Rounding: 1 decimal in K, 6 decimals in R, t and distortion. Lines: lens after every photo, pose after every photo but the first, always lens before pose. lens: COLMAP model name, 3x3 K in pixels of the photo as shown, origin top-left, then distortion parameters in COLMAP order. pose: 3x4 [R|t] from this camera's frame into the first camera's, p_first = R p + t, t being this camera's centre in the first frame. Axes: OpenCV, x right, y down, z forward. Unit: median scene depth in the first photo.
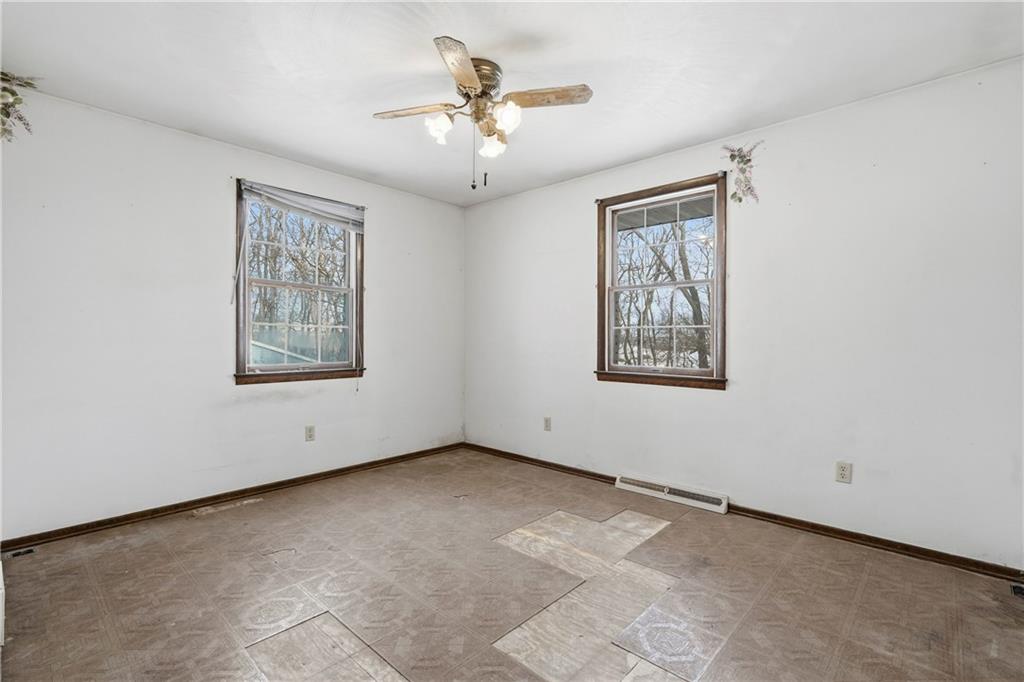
lens RADIAL K [[470.3, 0, 510.8], [0, 470.3, 338.7], [0, 0, 1]] dist [-0.005222, 0.002539]
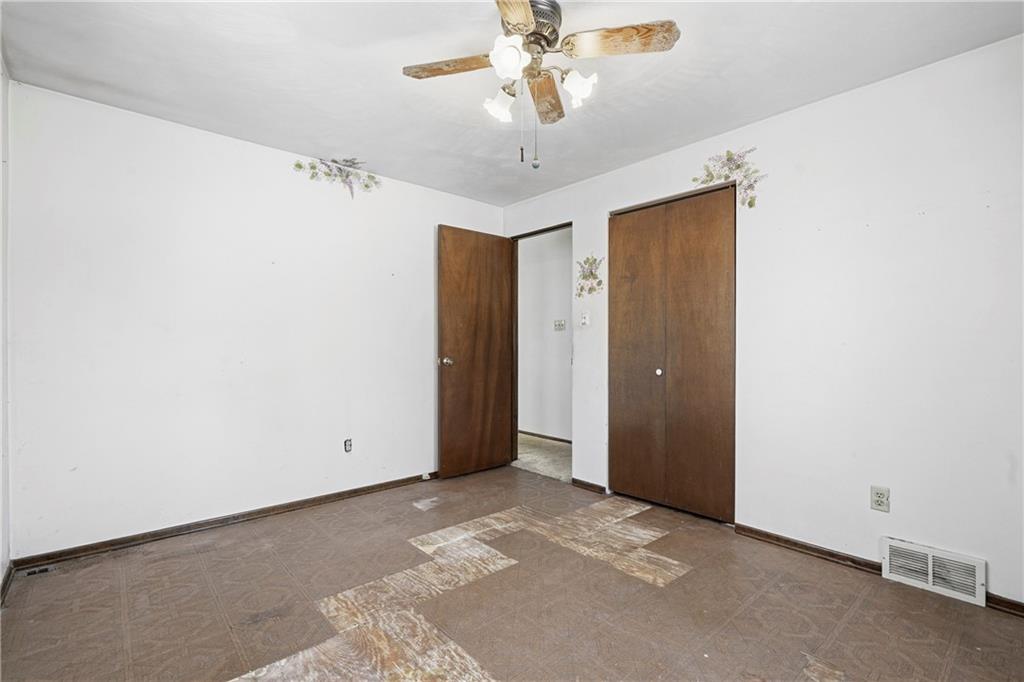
lens RADIAL K [[470.3, 0, 515.2], [0, 470.3, 337.4], [0, 0, 1]] dist [-0.005222, 0.002539]
pose [[-0.995414, -0.002377, 0.095627, -0.094860], [-0.003215, 0.999958, -0.008612, -0.006768], [-0.095603, -0.008880, -0.995380, 1.400889]]
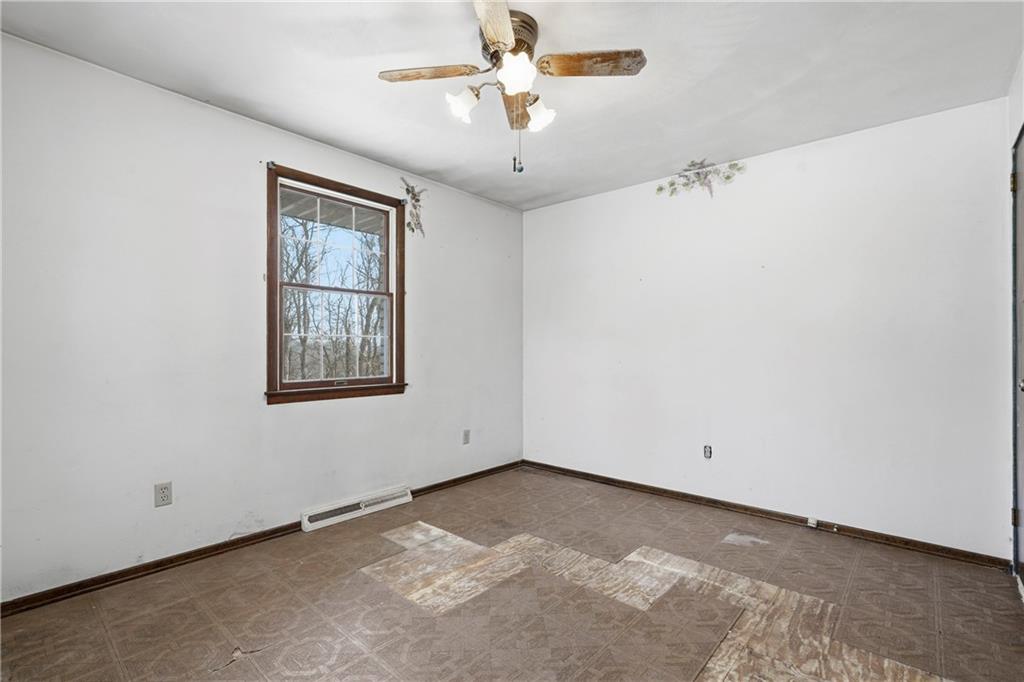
lens RADIAL K [[470.3, 0, 504.9], [0, 470.3, 343.7], [0, 0, 1]] dist [-0.005222, 0.002539]
pose [[-0.019360, 0.005071, 0.999800, -0.699113], [0.000235, 0.999987, -0.005068, -0.004203], [-0.999813, 0.000137, -0.019361, 0.795628]]
